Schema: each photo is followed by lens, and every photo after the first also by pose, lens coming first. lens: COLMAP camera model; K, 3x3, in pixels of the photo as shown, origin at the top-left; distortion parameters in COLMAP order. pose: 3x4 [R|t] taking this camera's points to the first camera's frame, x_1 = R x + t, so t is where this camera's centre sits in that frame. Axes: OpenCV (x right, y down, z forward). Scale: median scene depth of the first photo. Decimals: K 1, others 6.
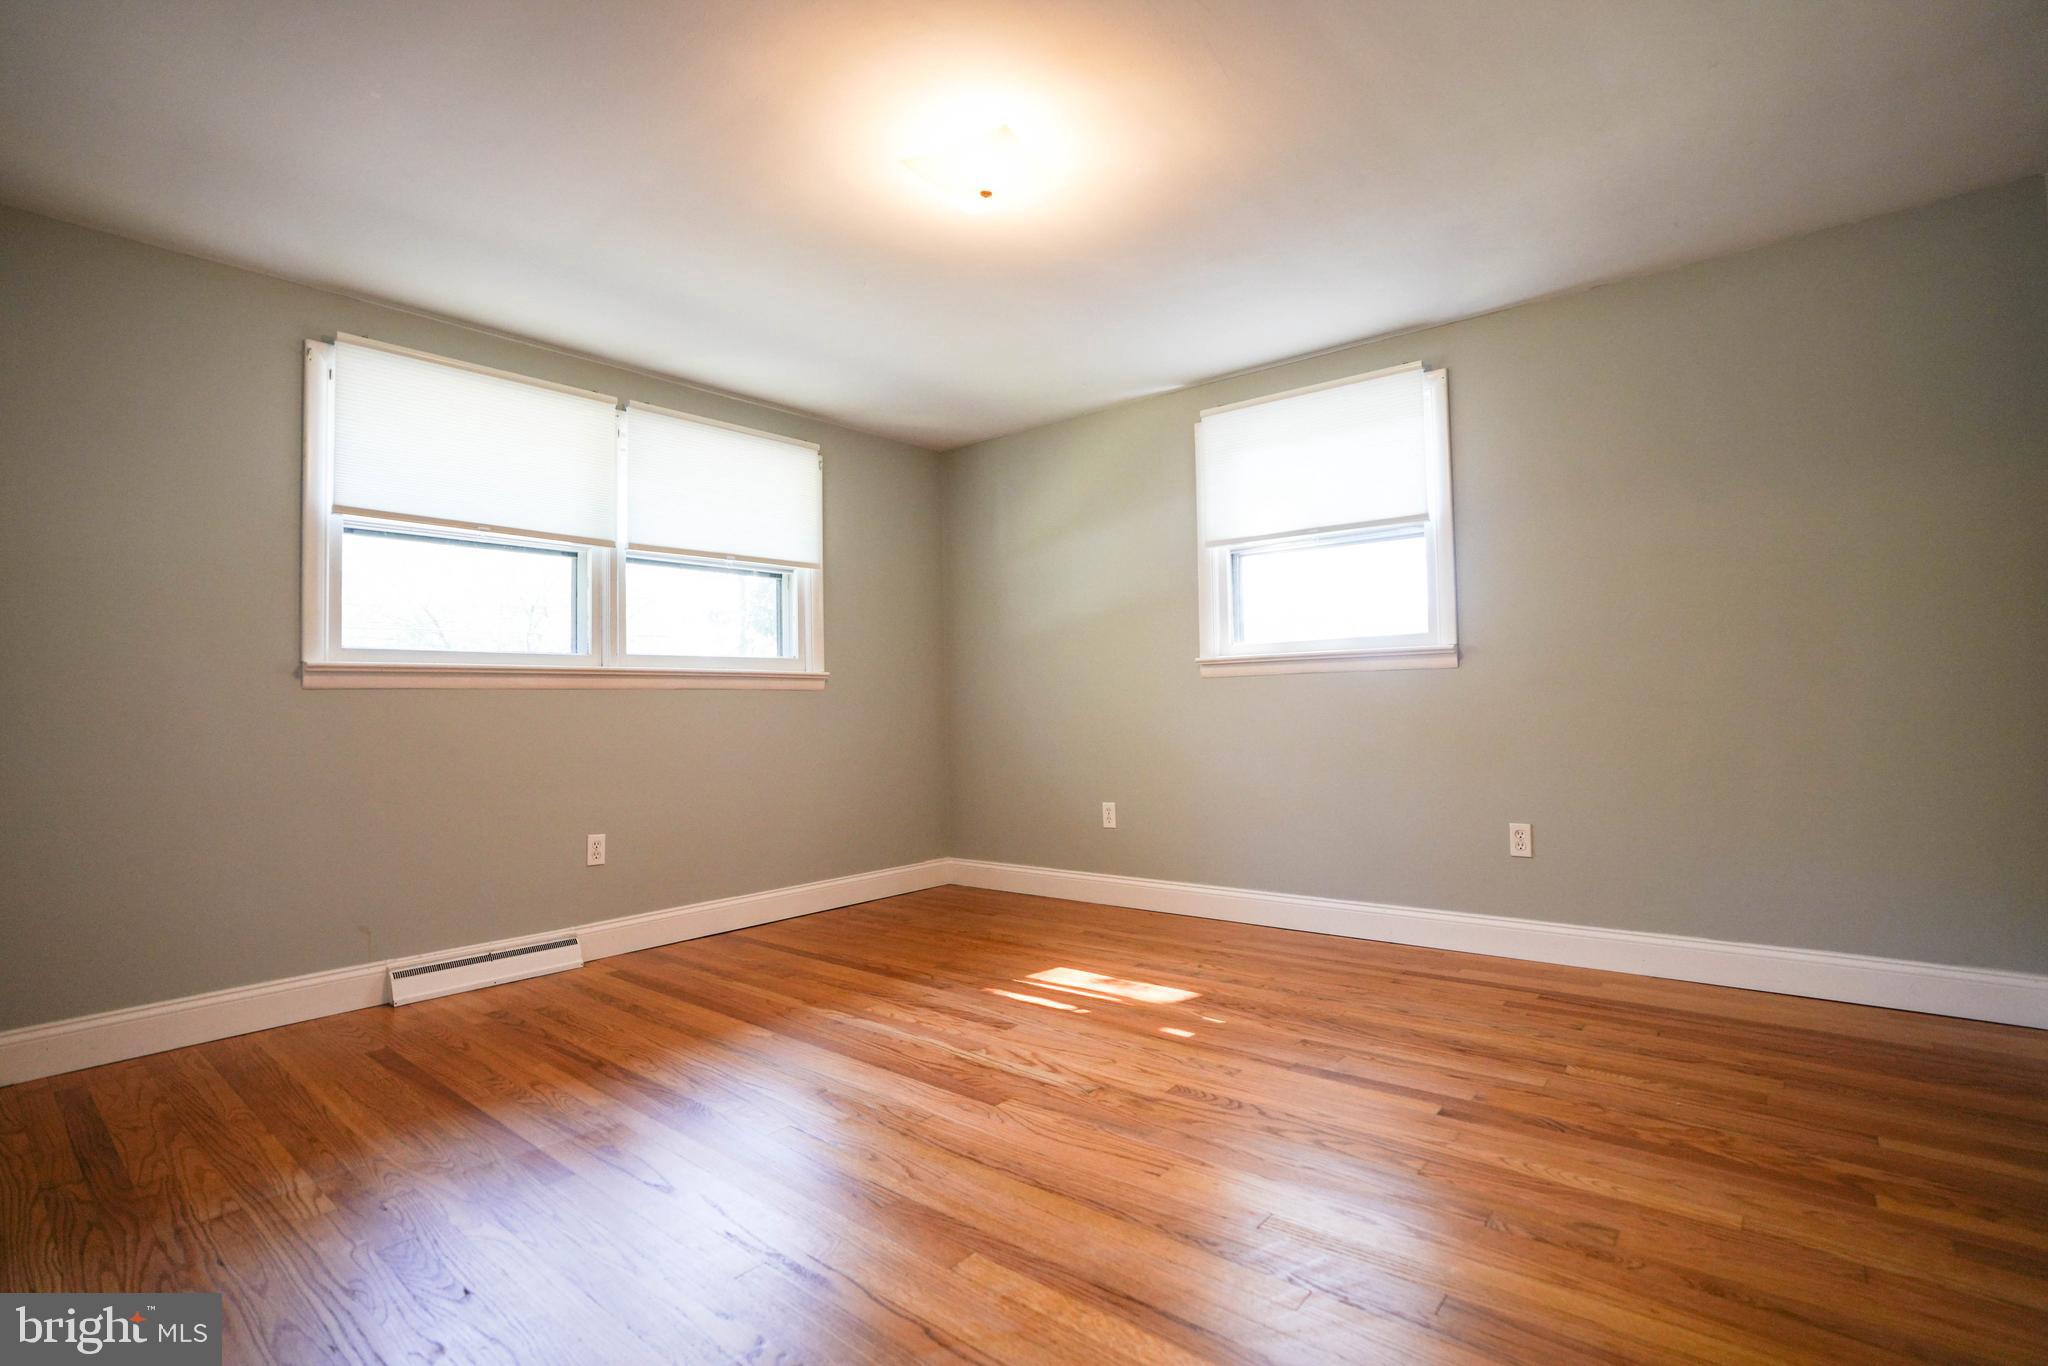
lens RADIAL K [[947.4, 0, 1032.0], [0, 947.4, 680.3], [0, 0, 1]] dist [-0.052330, 0.000077]
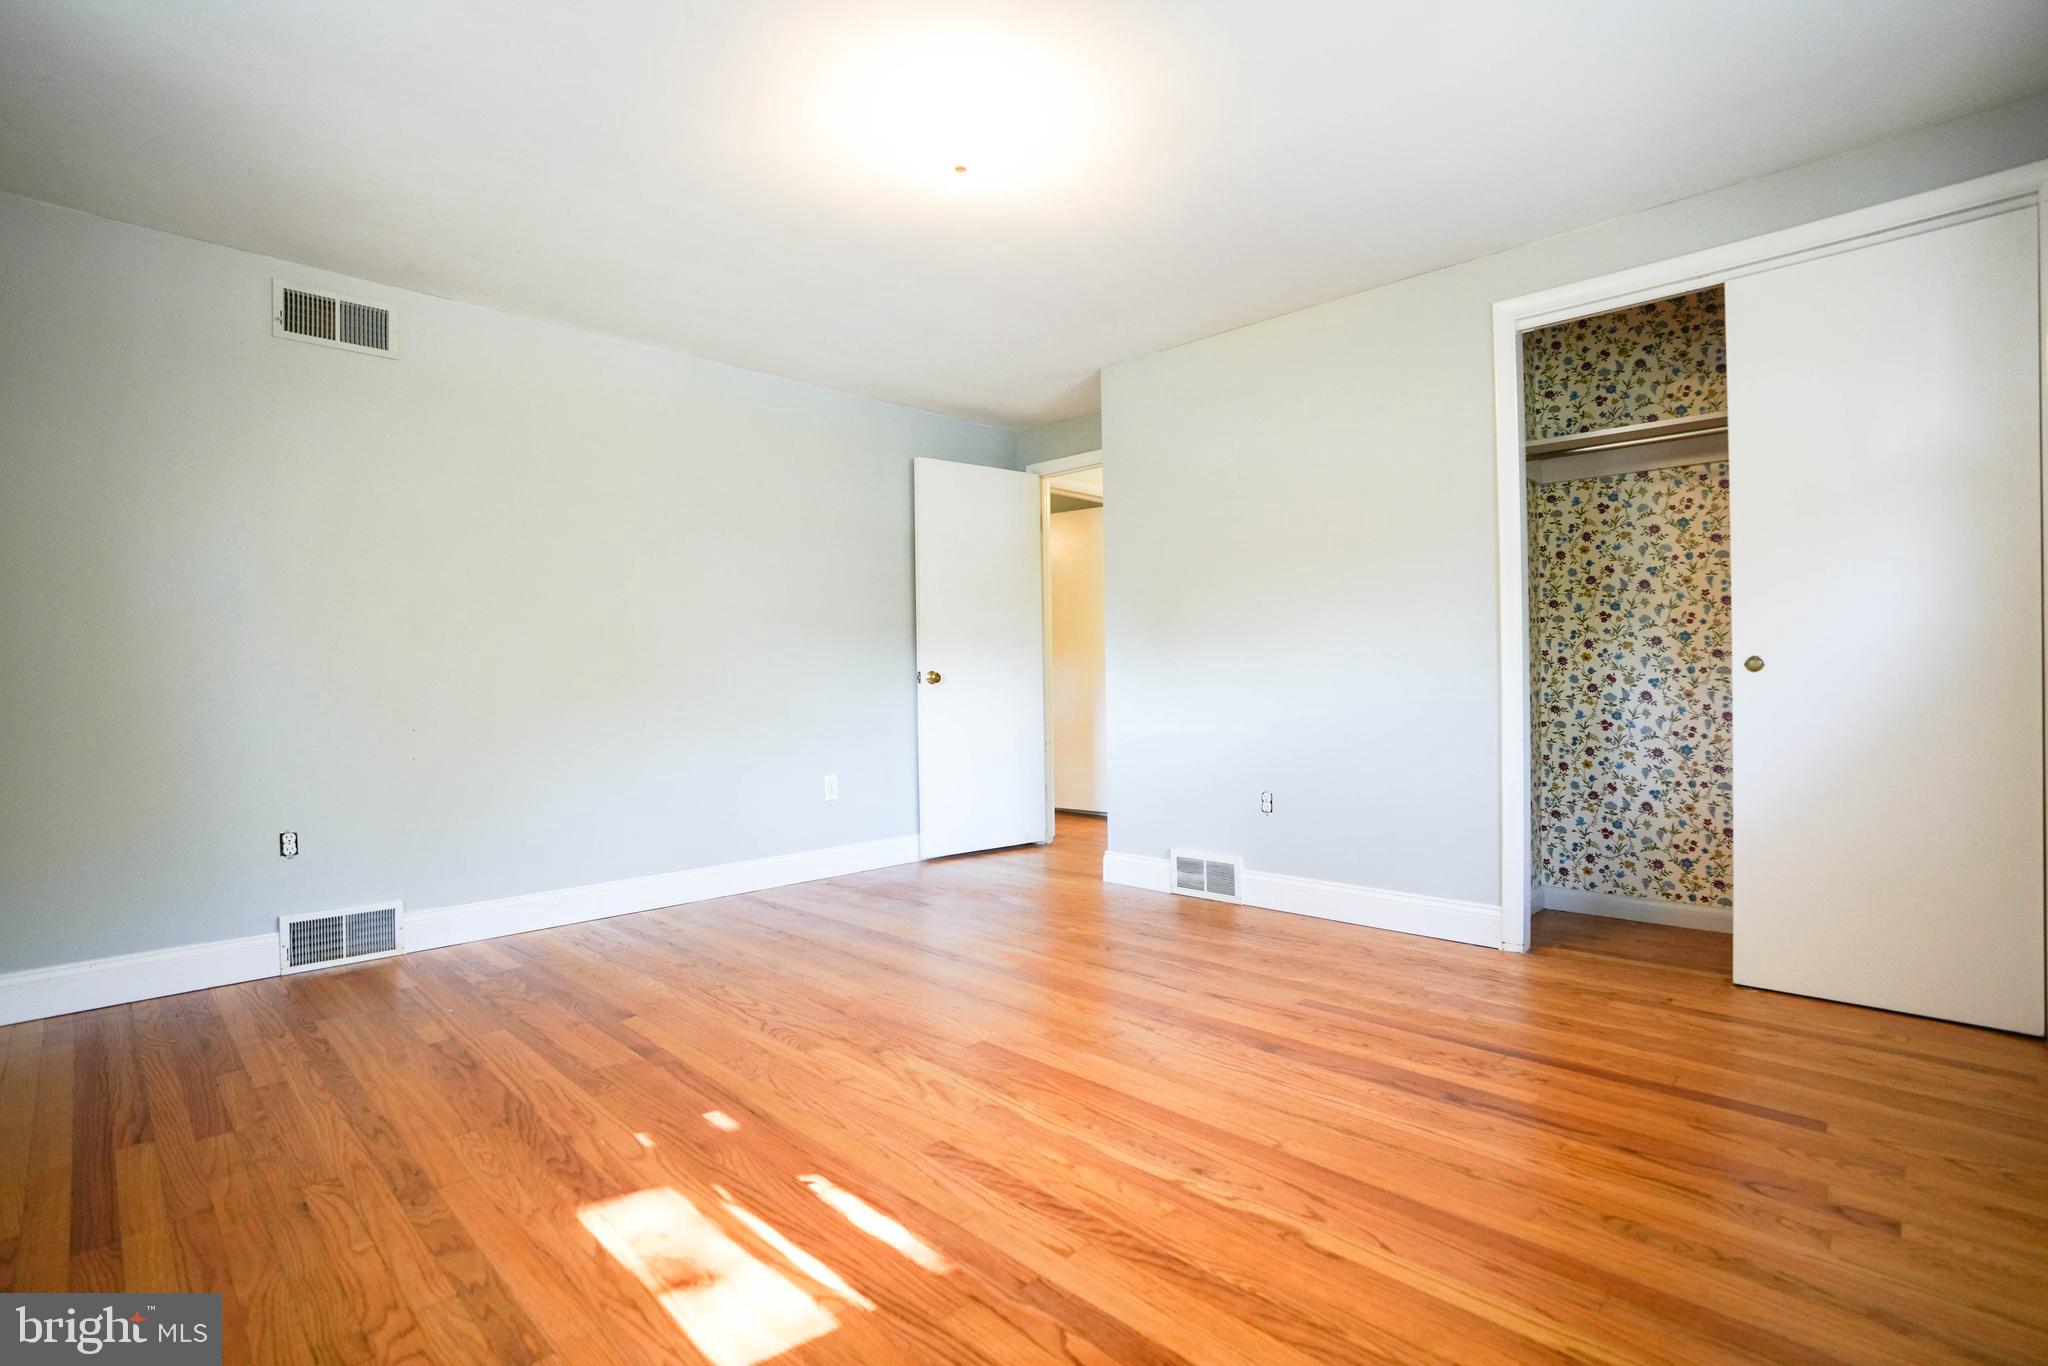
lens RADIAL K [[947.4, 0, 1032.0], [0, 947.4, 680.3], [0, 0, 1]] dist [-0.052330, 0.000077]
pose [[-0.996678, 0.033779, 0.074103, -0.156027], [0.031750, 0.999093, -0.028388, 0.052227], [-0.074994, -0.025941, -0.996846, 1.693481]]
